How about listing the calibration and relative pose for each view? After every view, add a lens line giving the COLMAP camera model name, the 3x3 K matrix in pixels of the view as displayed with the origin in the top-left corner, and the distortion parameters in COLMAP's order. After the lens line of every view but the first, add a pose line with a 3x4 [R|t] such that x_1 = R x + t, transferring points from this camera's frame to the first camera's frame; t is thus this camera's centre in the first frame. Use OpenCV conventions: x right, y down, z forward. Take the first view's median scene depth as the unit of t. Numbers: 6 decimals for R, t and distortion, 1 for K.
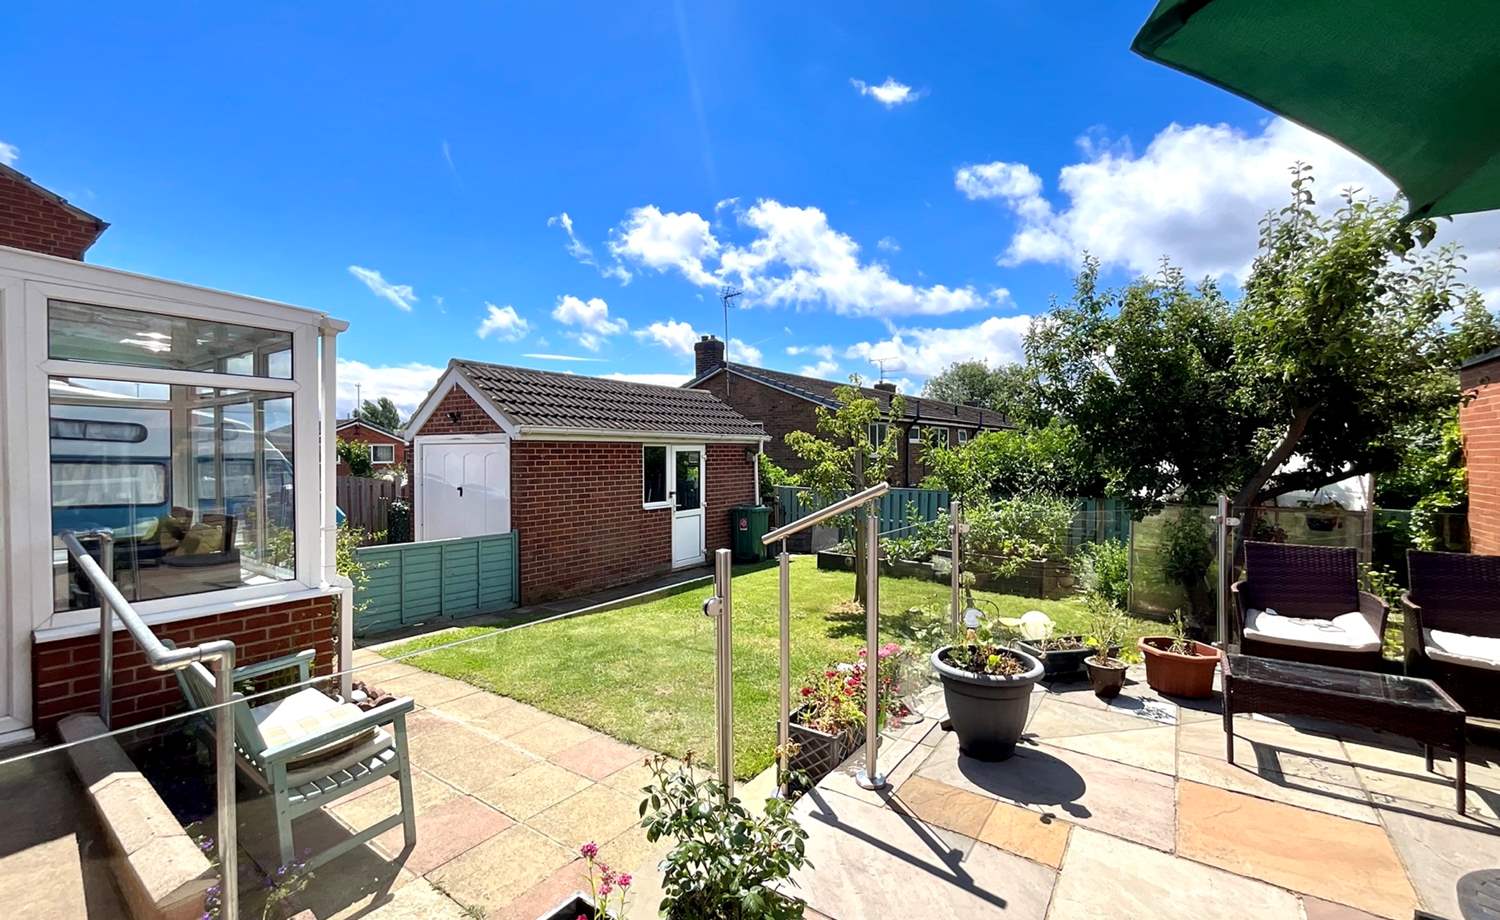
lens RADIAL K [[611.7, 0, 724.3], [0, 611.7, 460.1], [0, 0, 1]] dist [-0.000106, 0.000640]
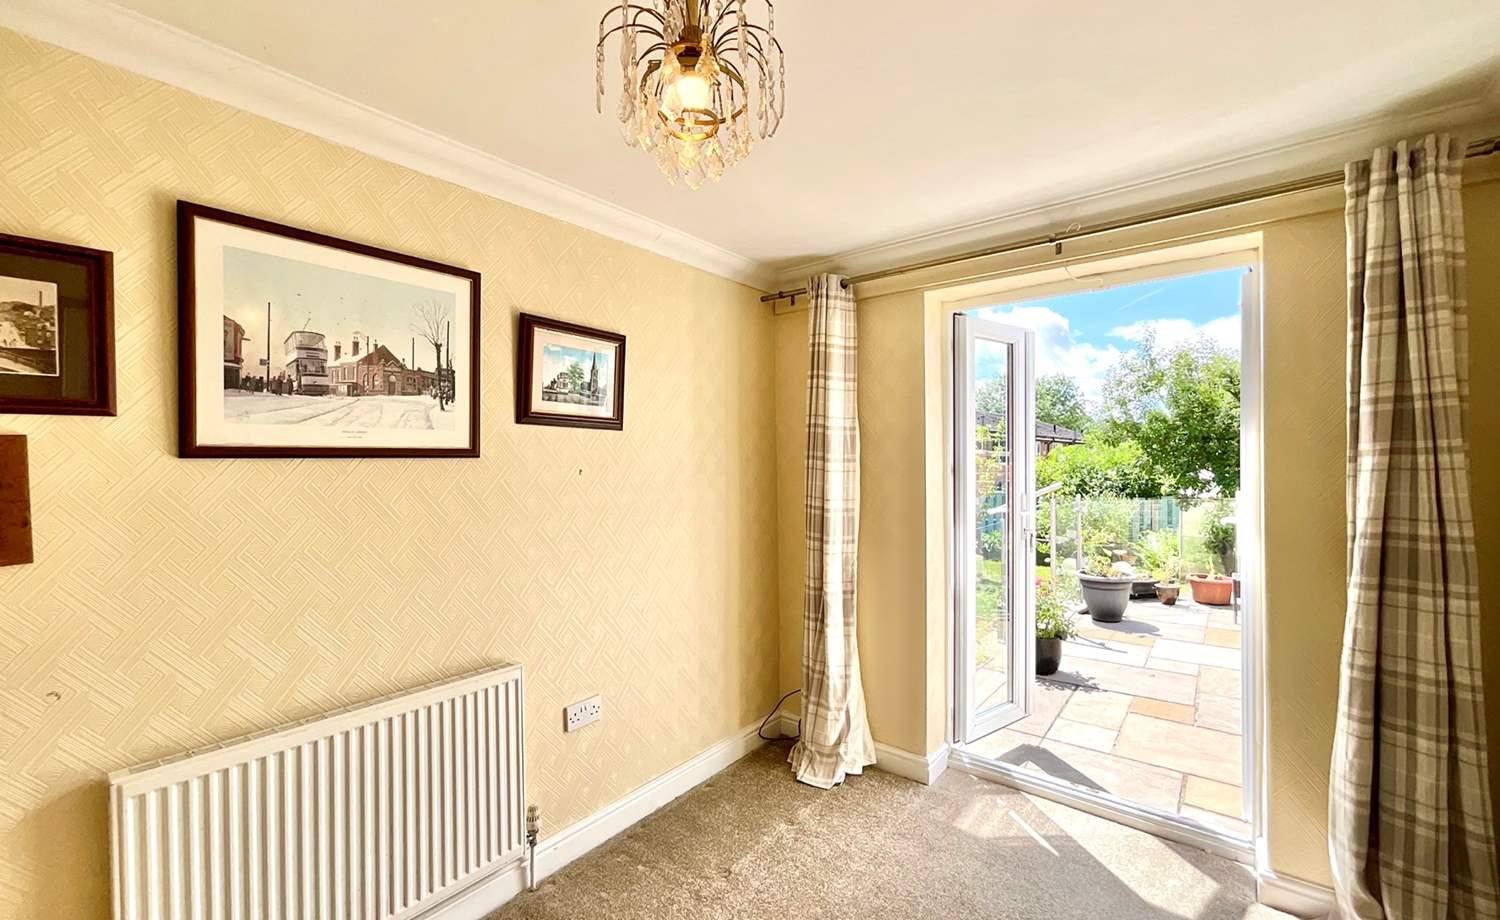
lens RADIAL K [[611.7, 0, 736.5], [0, 611.7, 461.4], [0, 0, 1]] dist [-0.000106, 0.000640]
pose [[0.999116, -0.007318, -0.041392, -0.315505], [0.006835, 0.999907, -0.011780, -0.008574], [0.041475, 0.011487, 0.999074, -0.478320]]
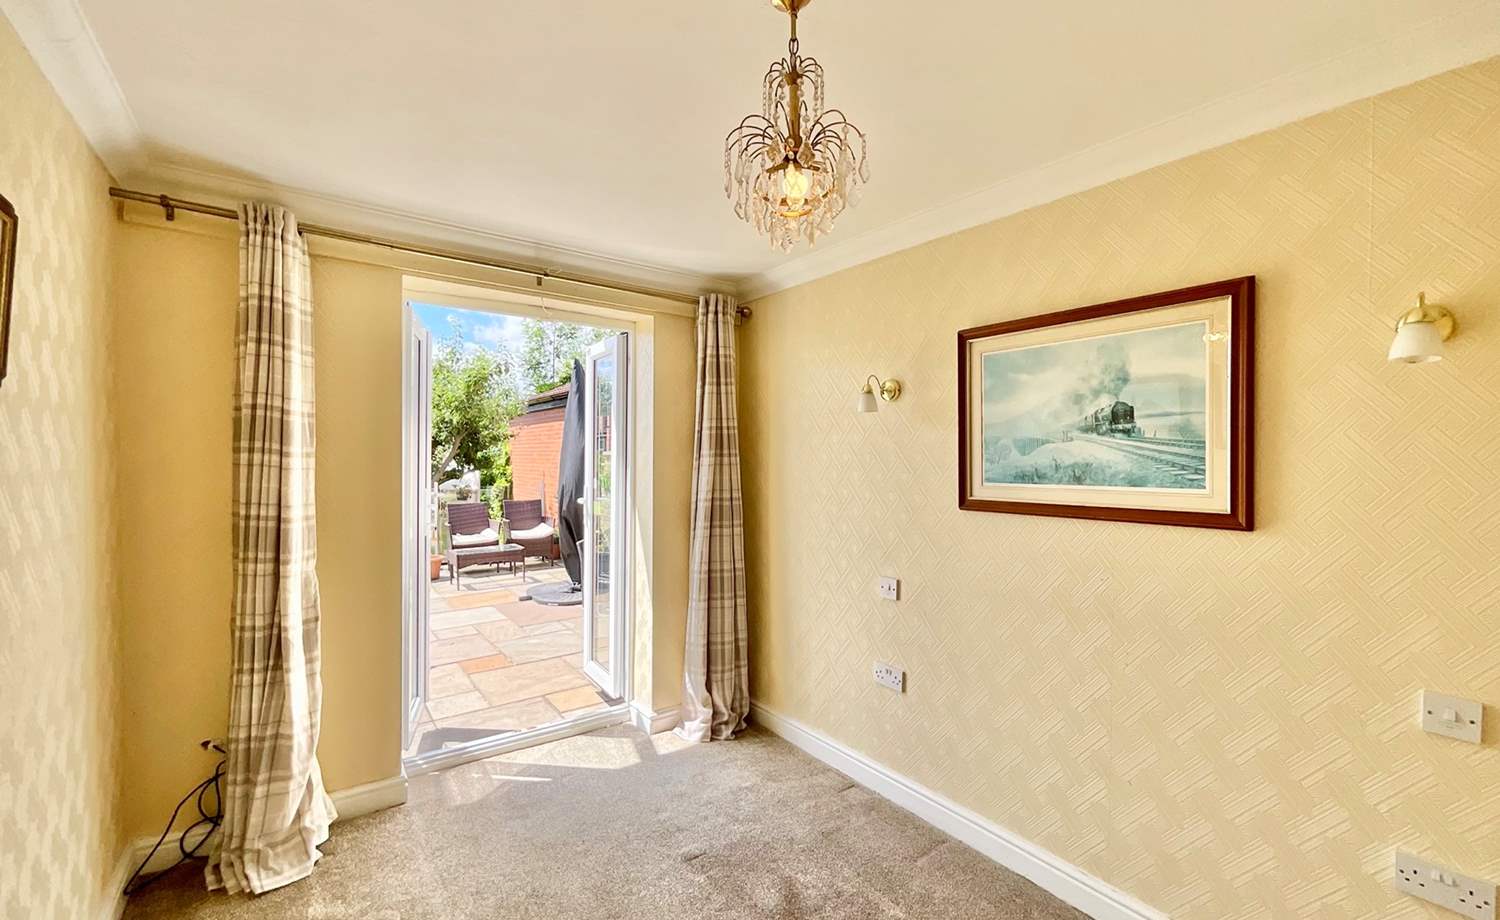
lens RADIAL K [[611.7, 0, 759.1], [0, 611.7, 460.0], [0, 0, 1]] dist [-0.000106, 0.000640]
pose [[0.283620, -0.003314, 0.958931, -0.523025], [0.003257, 0.999992, 0.002493, -0.011288], [-0.958931, 0.002416, 0.283628, -0.377310]]
